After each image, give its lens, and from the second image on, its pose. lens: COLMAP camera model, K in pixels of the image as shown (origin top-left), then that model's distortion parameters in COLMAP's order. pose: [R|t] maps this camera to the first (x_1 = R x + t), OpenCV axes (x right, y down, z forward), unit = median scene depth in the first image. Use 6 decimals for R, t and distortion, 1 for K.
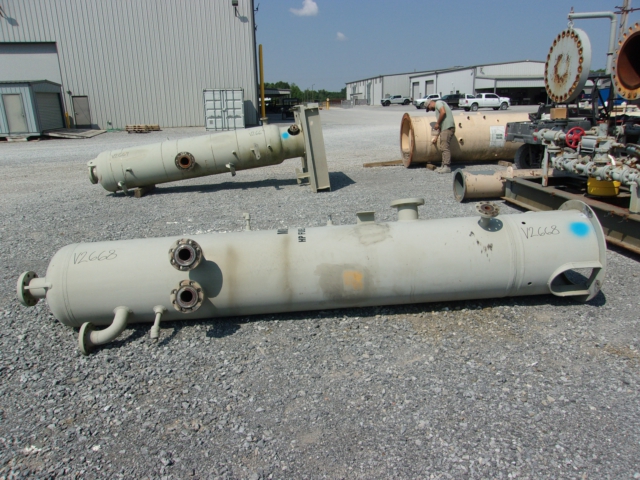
lens RADIAL K [[497.0, 0, 317.6], [0, 497.0, 243.0], [0, 0, 1]] dist [-0.064346, 0.108379]
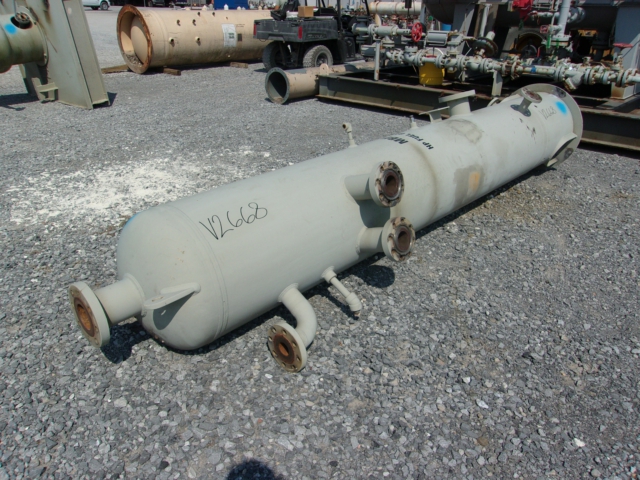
lens RADIAL K [[497.0, 0, 317.6], [0, 497.0, 243.0], [0, 0, 1]] dist [-0.064346, 0.108379]
pose [[0.731679, -0.255277, 0.632043, -0.274845], [0.141195, 0.963876, 0.225848, -0.023940], [-0.666865, -0.076007, 0.741292, 0.178131]]
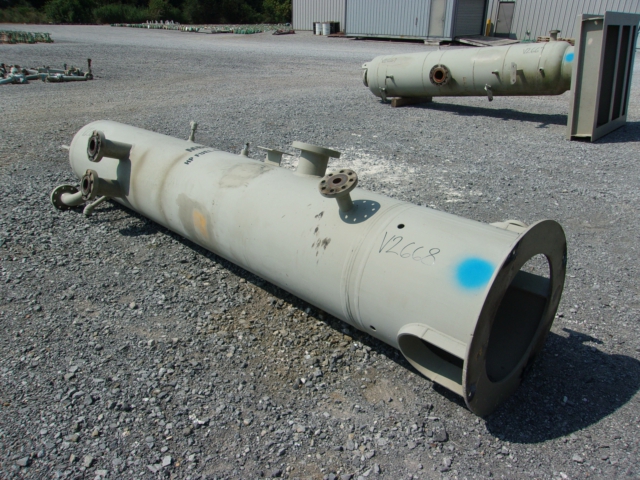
lens RADIAL K [[497.0, 0, 317.6], [0, 497.0, 243.0], [0, 0, 1]] dist [-0.064346, 0.108379]
pose [[0.674007, 0.344539, -0.653458, 0.270215], [-0.234562, 0.938614, 0.252951, -0.053209], [0.700496, -0.017214, 0.713448, 0.197697]]
